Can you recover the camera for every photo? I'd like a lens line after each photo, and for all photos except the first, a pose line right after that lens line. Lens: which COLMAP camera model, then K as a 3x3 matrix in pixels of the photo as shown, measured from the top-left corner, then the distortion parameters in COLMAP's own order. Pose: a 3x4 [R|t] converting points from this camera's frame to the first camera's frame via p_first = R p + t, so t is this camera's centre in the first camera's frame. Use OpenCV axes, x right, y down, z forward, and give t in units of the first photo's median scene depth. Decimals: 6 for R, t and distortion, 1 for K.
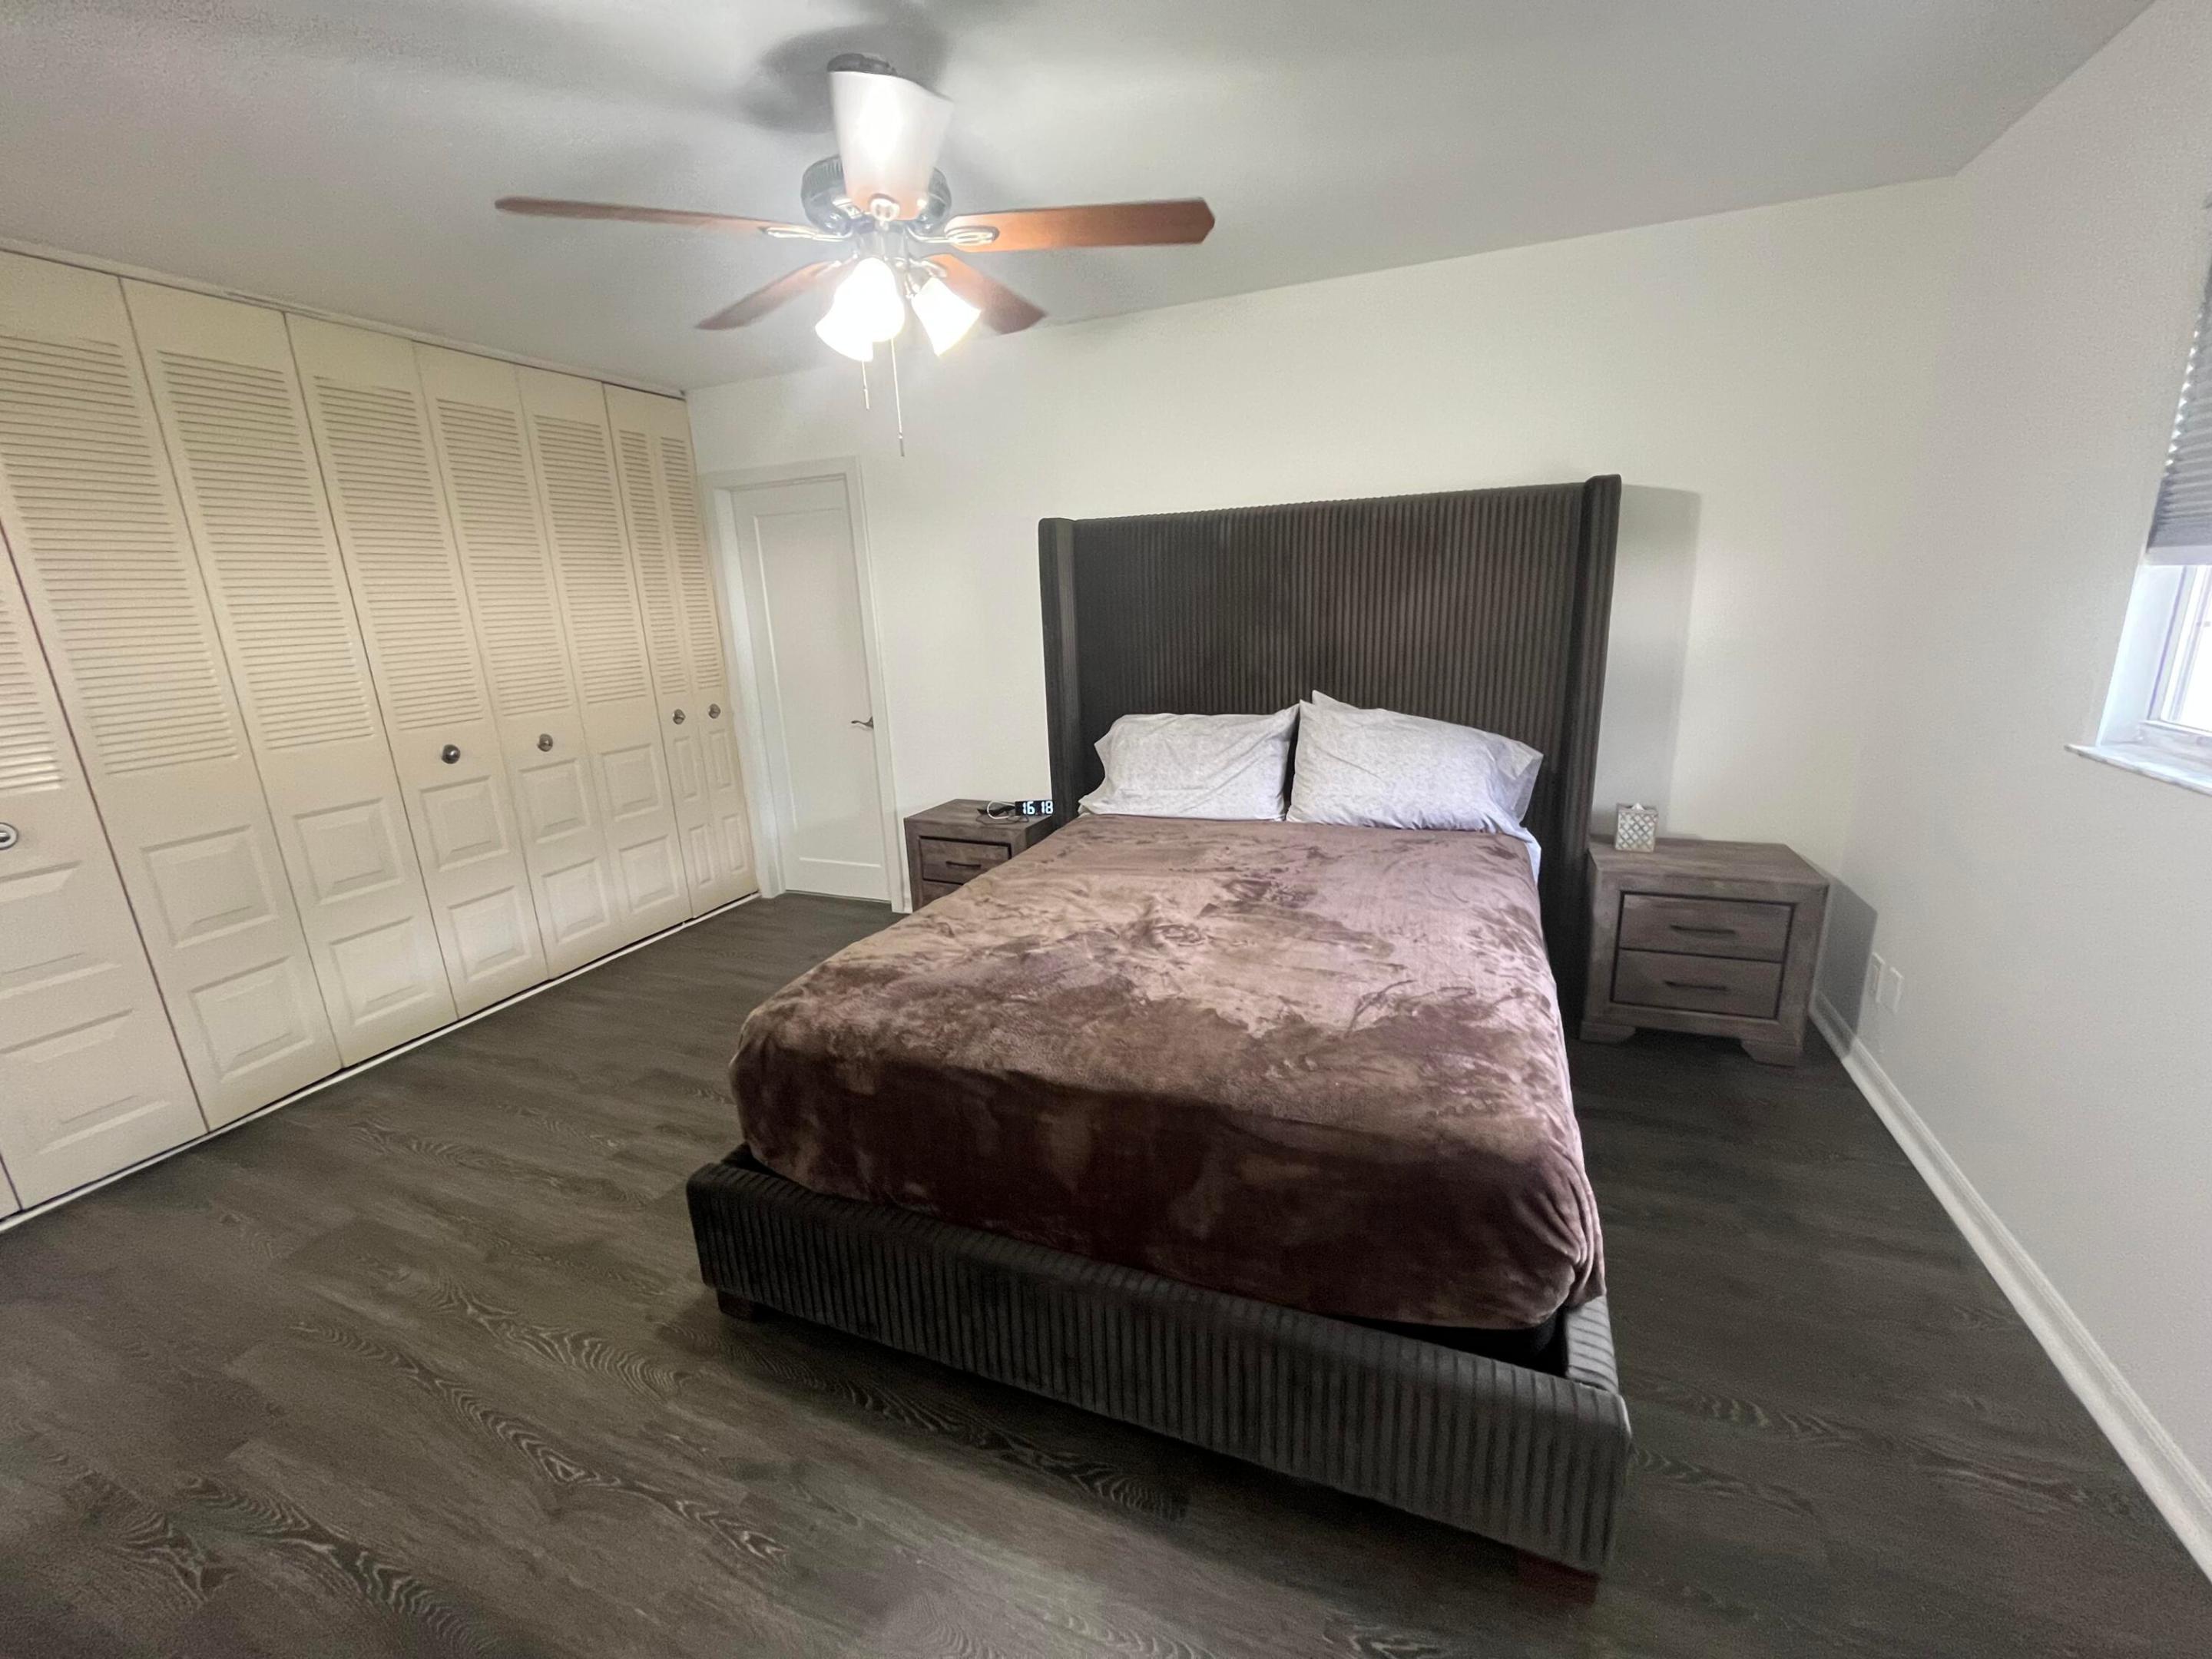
lens RADIAL K [[897.4, 0, 1097.0], [0, 897.4, 823.6], [0, 0, 1]] dist [-0.001984, -0.000157]
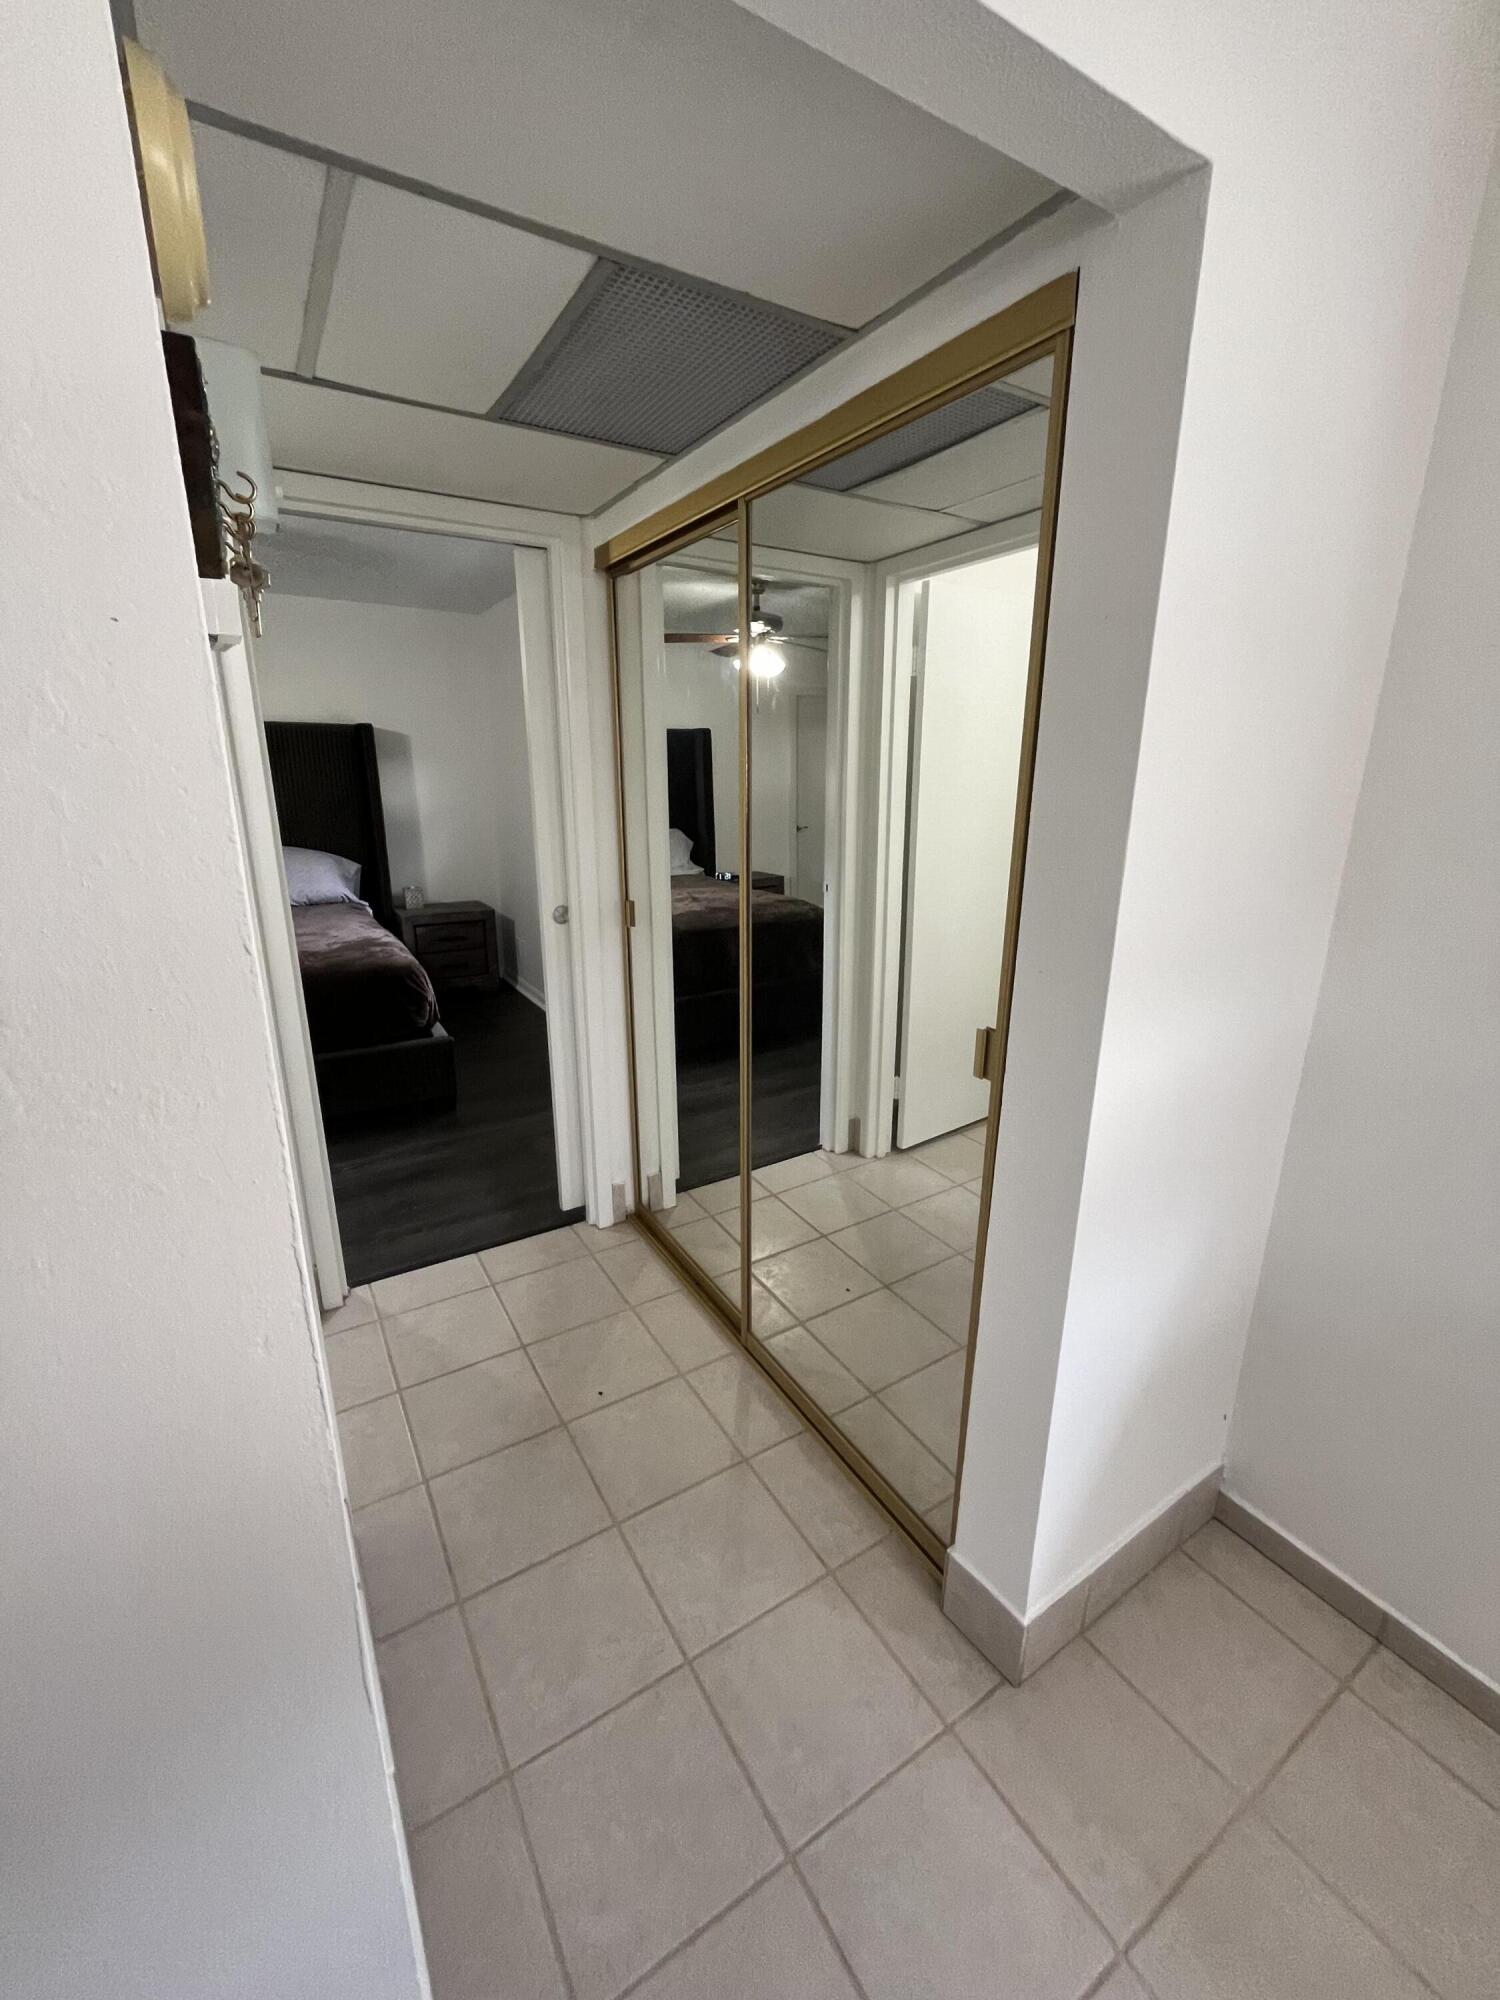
lens RADIAL K [[811.4, 0, 745.3], [0, 811.4, 1002.0], [0, 0, 1]] dist [-0.001984, -0.000157]
pose [[0.580806, -0.177836, 0.794380, -0.496219], [0.168465, 0.980979, 0.096437, 0.199375], [-0.796420, 0.077814, 0.599717, -0.728151]]
